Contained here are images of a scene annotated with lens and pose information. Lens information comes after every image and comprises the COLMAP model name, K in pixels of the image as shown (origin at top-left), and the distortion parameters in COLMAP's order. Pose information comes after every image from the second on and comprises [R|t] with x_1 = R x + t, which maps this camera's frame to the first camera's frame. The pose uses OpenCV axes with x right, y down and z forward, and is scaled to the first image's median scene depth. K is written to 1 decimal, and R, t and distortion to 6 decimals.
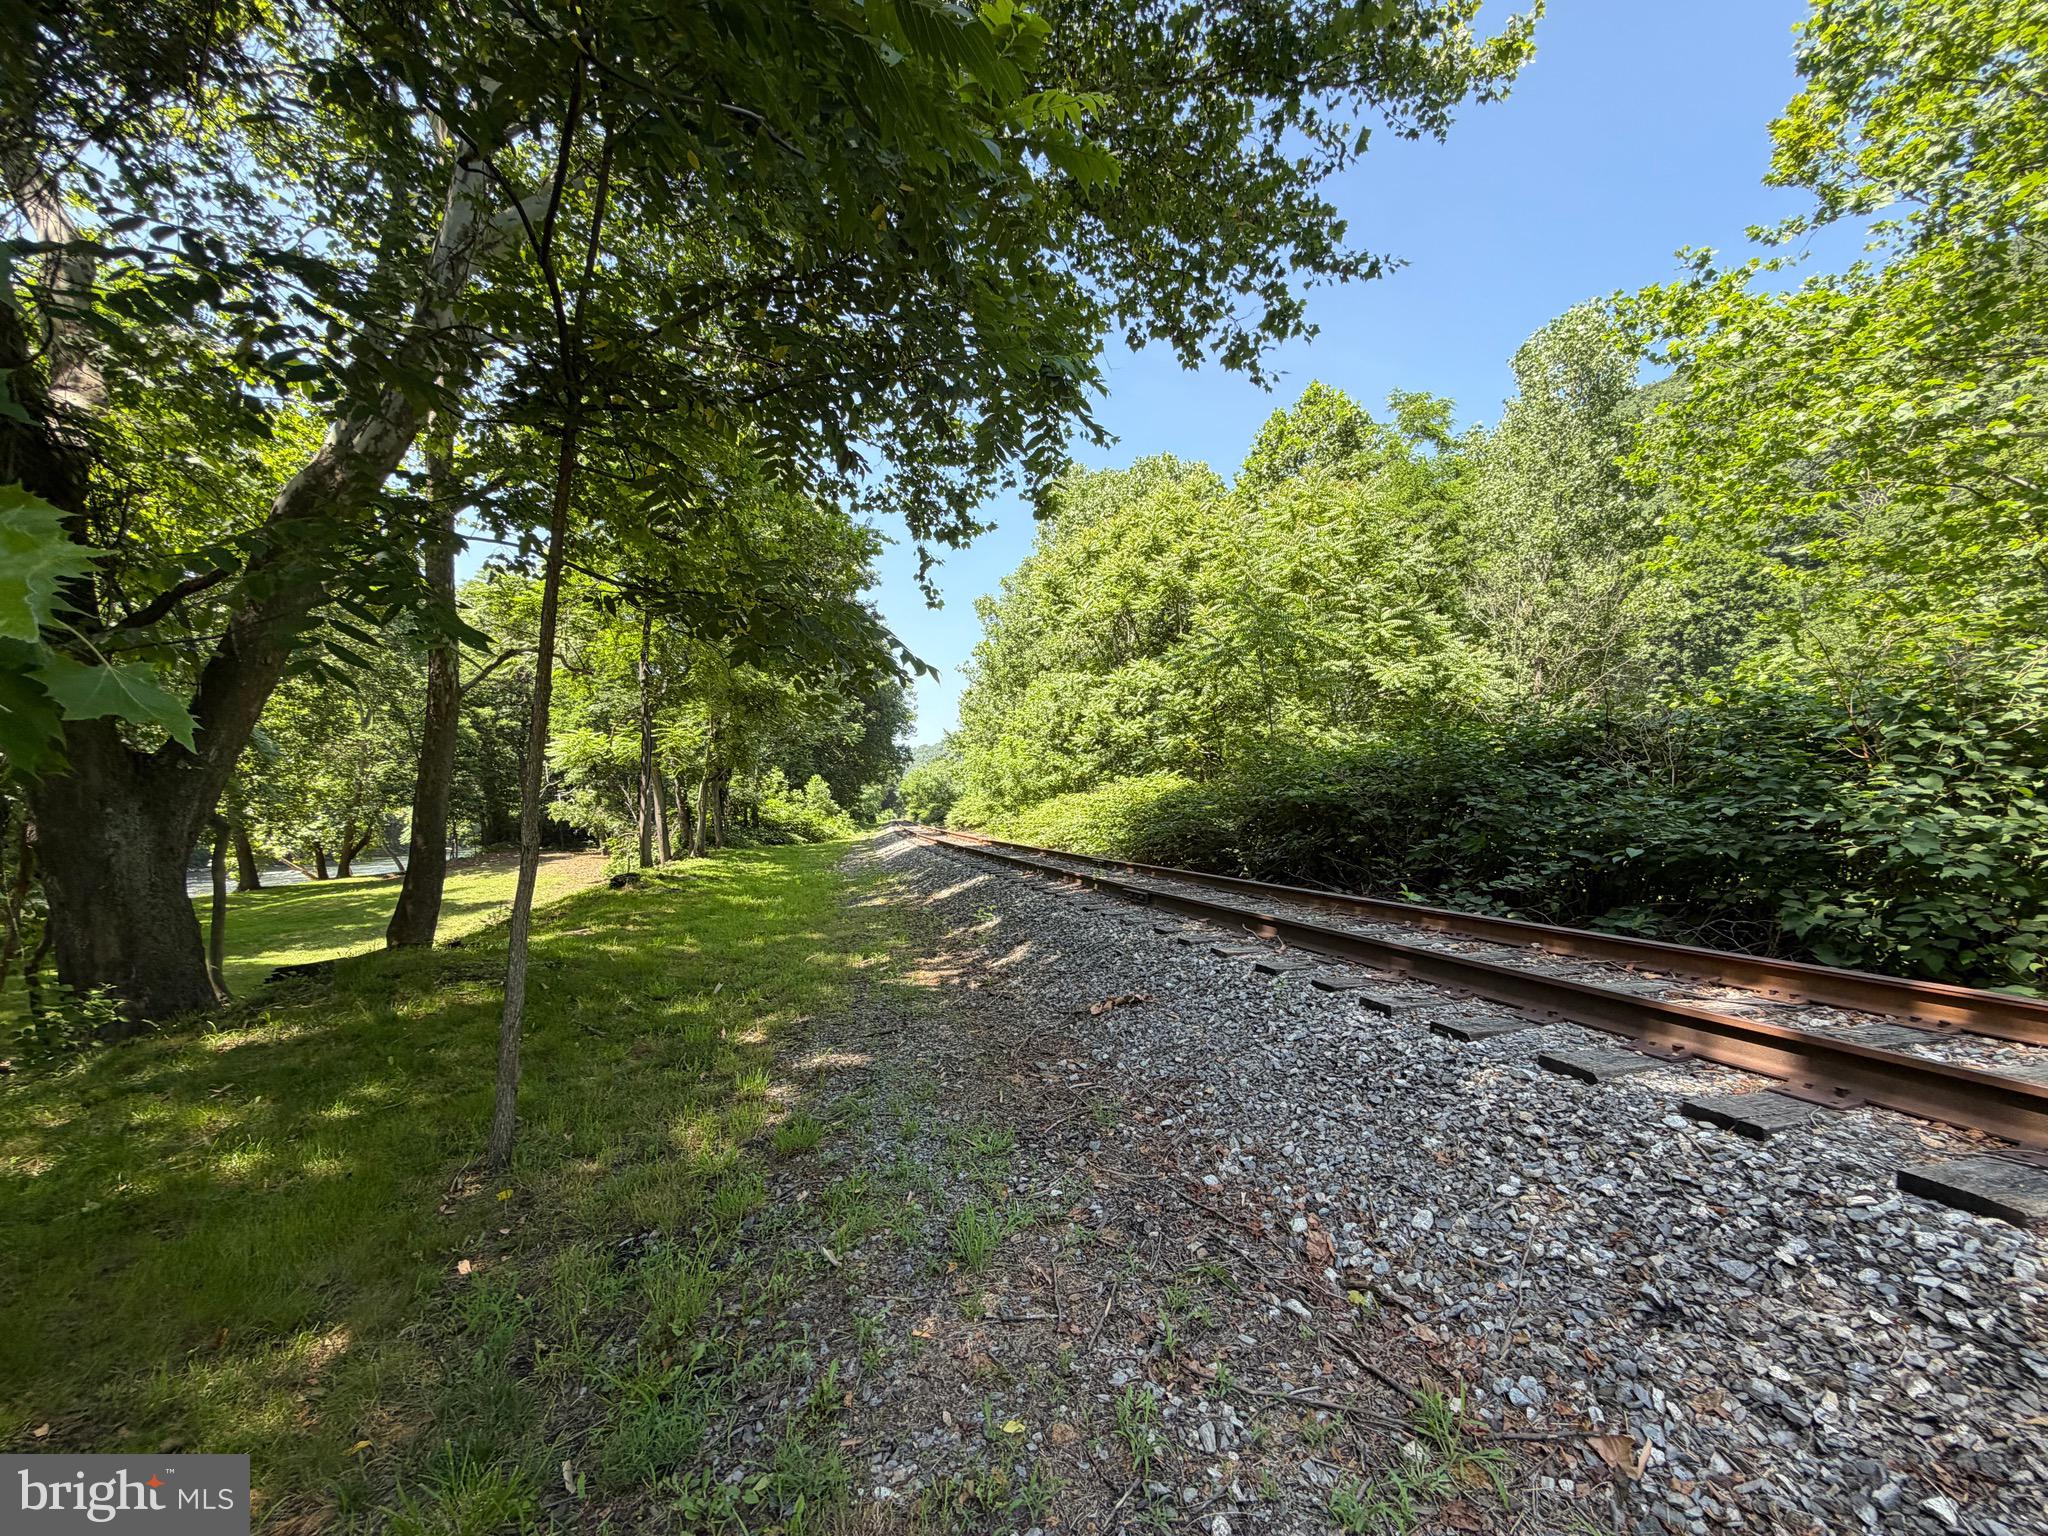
lens RADIAL K [[810.4, 0, 1026.3], [0, 810.4, 777.6], [0, 0, 1]] dist [-0.010867, -0.000076]
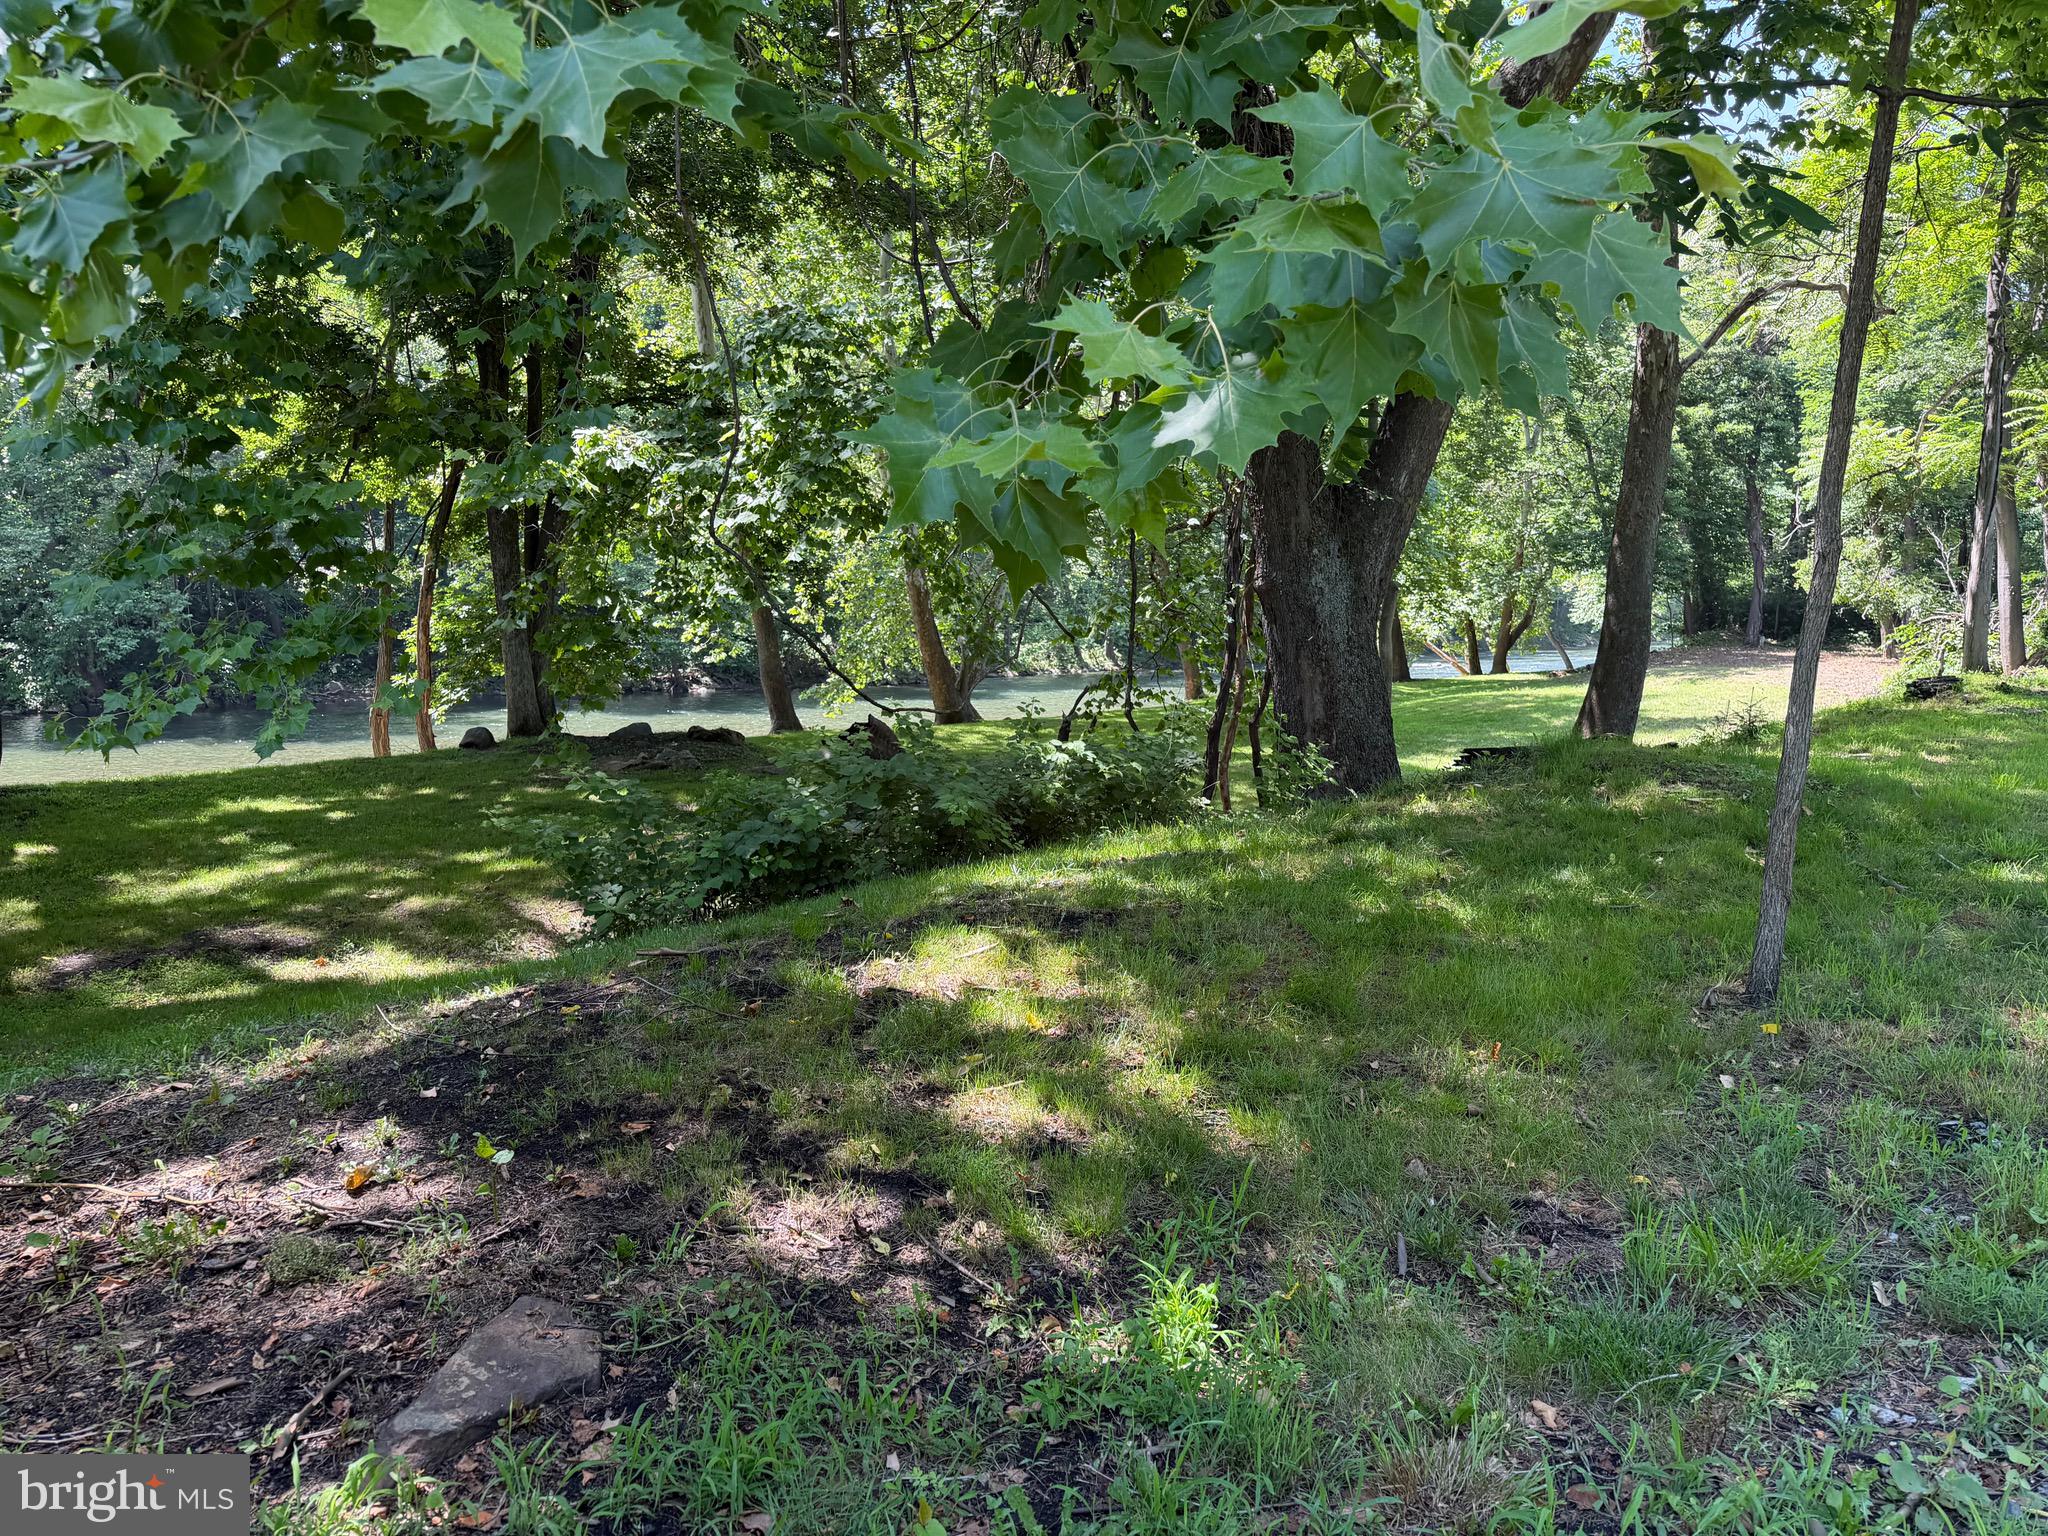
lens RADIAL K [[1438.0, 0, 1026.9], [0, 1438.0, 771.4], [0, 0, 1]] dist [0.011337, -0.006896]
pose [[0.527243, 0.114075, -0.842022, 0.006759], [0.029832, 0.987851, 0.152511, 0.006239], [0.849191, -0.105529, 0.517435, -0.021046]]
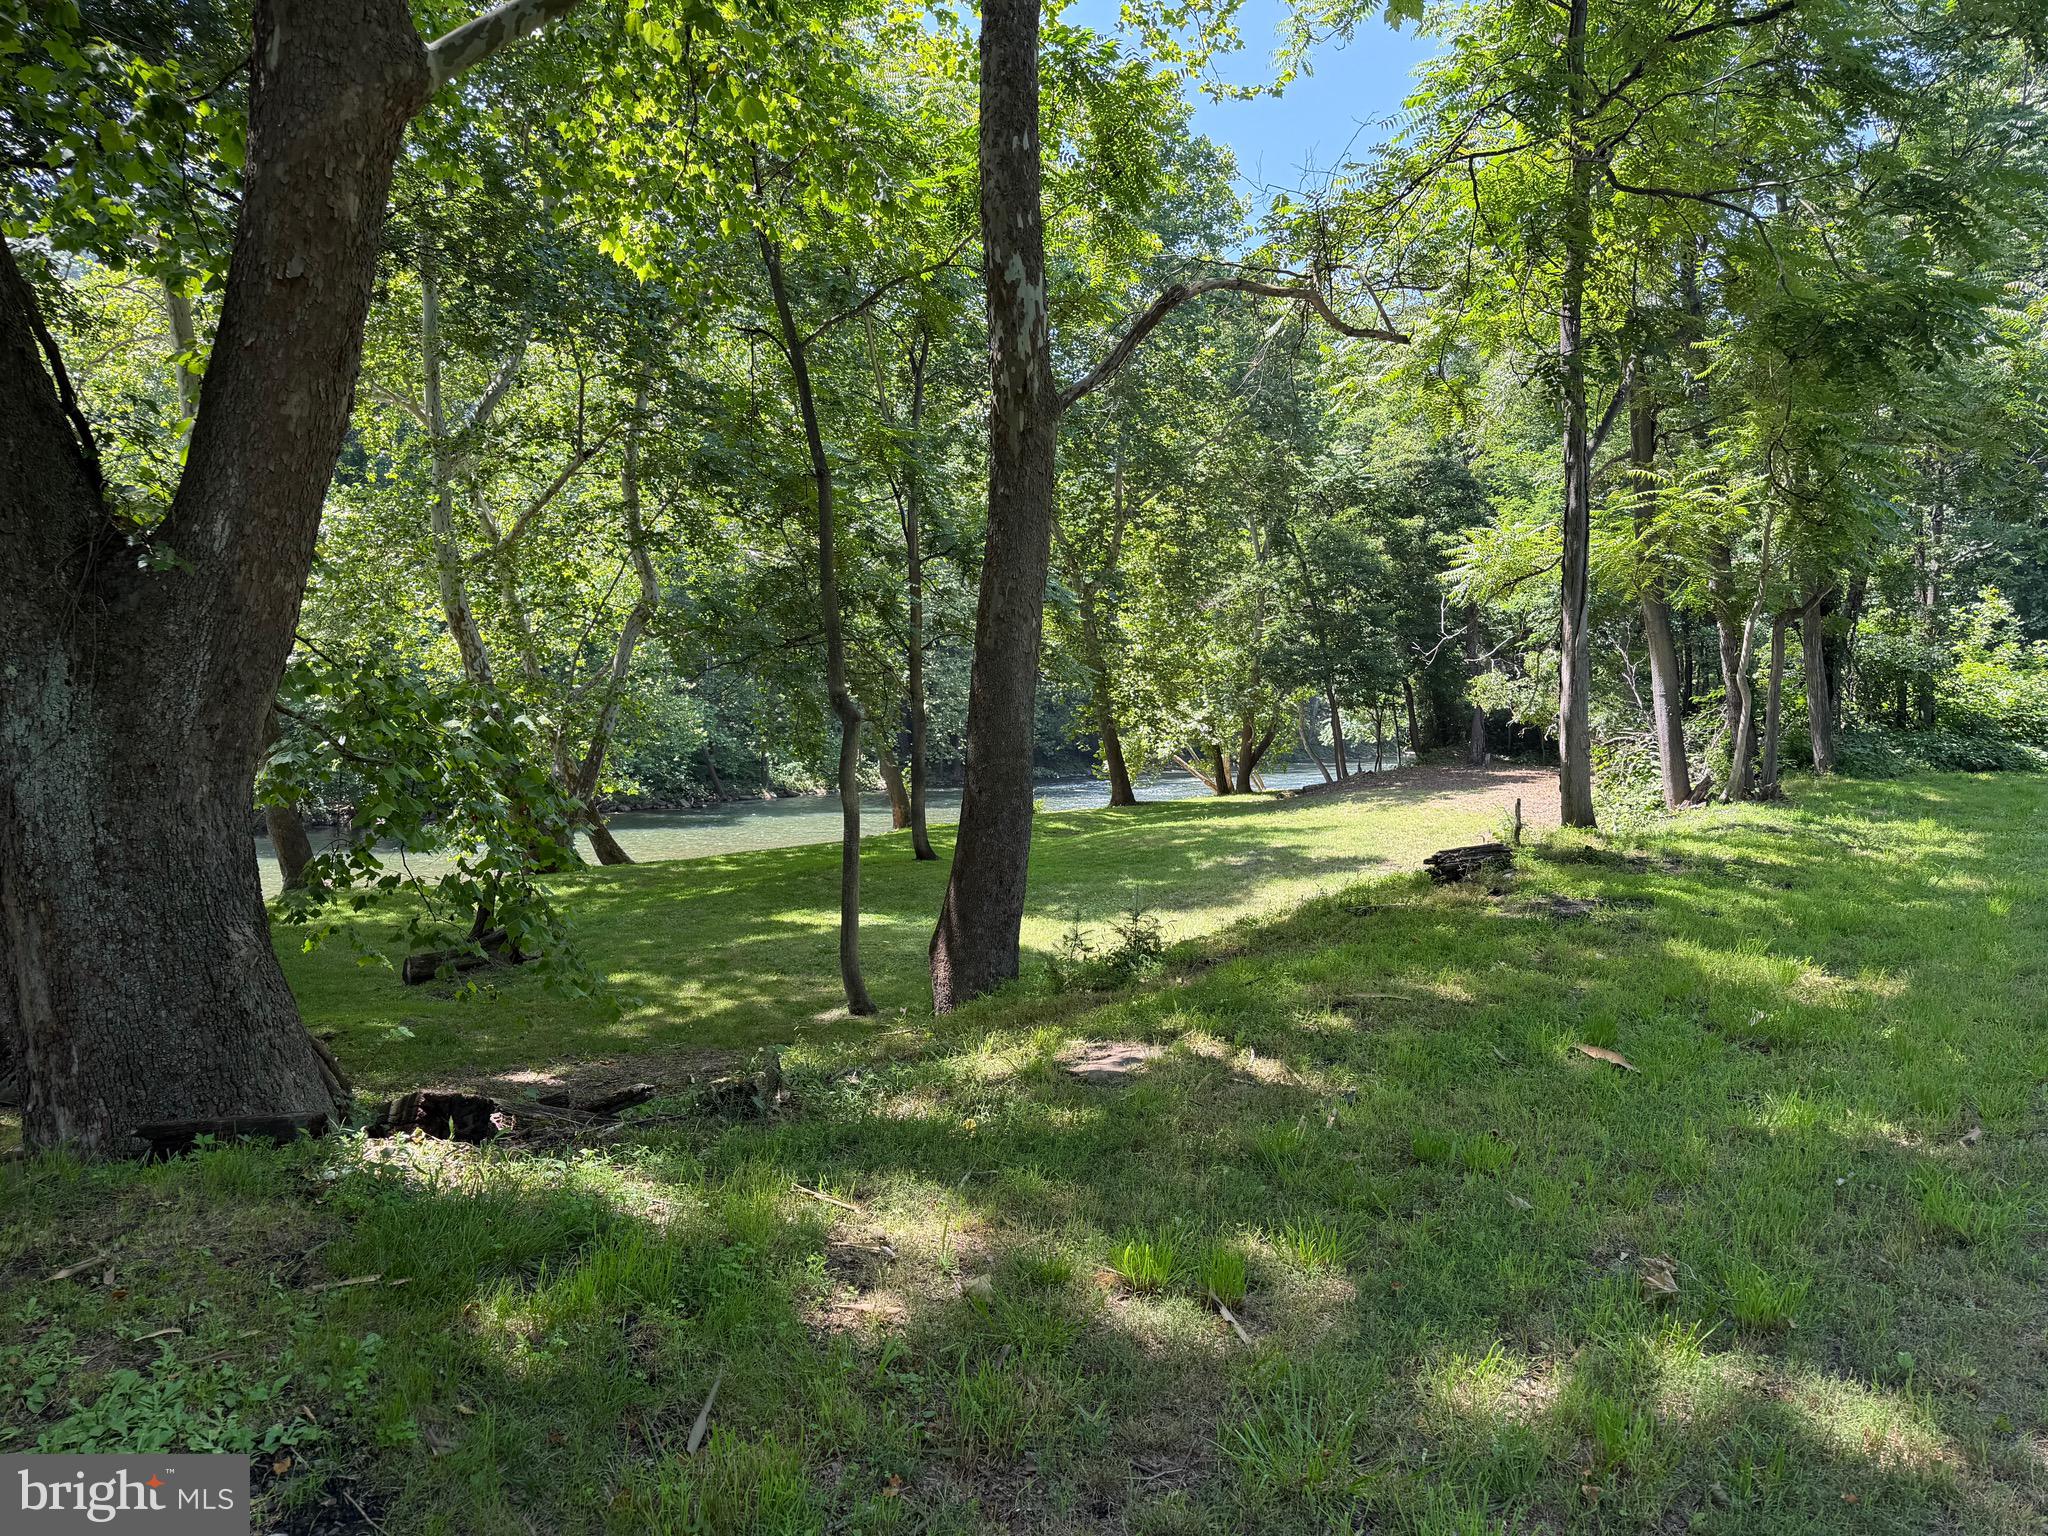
lens RADIAL K [[1438.0, 0, 1017.7], [0, 1438.0, 767.7], [0, 0, 1]] dist [0.011337, -0.006896]
pose [[0.622886, 0.037603, -0.781409, -0.040612], [0.033639, 0.996633, 0.074774, 0.010317], [0.781589, -0.072862, 0.619523, 0.168731]]
